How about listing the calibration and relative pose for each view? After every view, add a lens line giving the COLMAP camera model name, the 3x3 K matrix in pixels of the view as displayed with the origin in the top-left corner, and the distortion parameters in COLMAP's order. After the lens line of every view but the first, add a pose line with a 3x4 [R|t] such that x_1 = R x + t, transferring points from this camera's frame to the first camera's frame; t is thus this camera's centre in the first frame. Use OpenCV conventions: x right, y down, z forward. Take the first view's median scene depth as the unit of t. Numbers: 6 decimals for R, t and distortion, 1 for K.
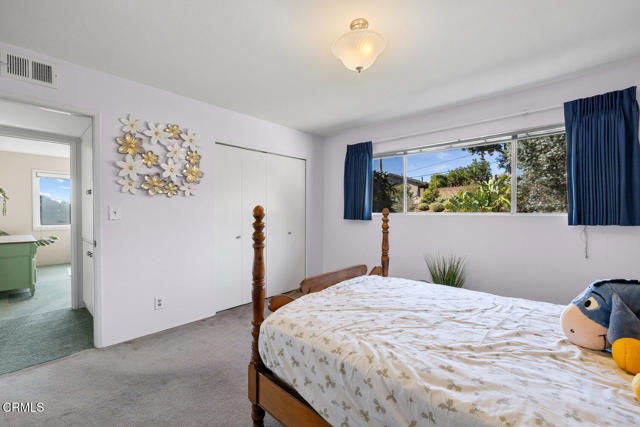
lens RADIAL K [[268.0, 0, 319.4], [0, 268.0, 210.8], [0, 0, 1]] dist [0.000465, 0.000038]
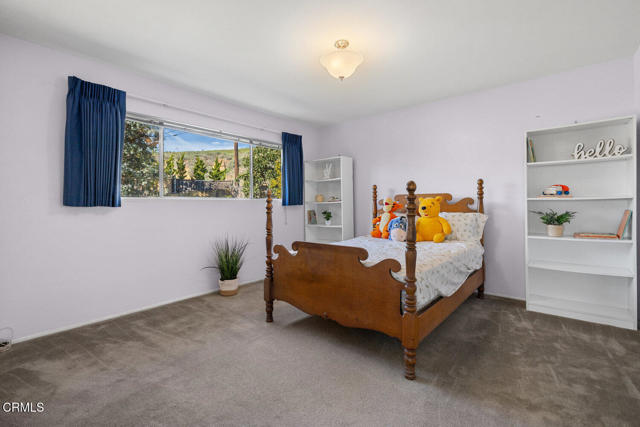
lens RADIAL K [[298.5, 0, 320.8], [0, 298.5, 202.7], [0, 0, 1]] dist [-0.001084, -0.000259]
pose [[-0.052529, 0.010696, 0.998562, -0.791482], [0.006742, 0.999924, -0.010356, 0.047449], [-0.998597, 0.006188, -0.052597, 0.735503]]
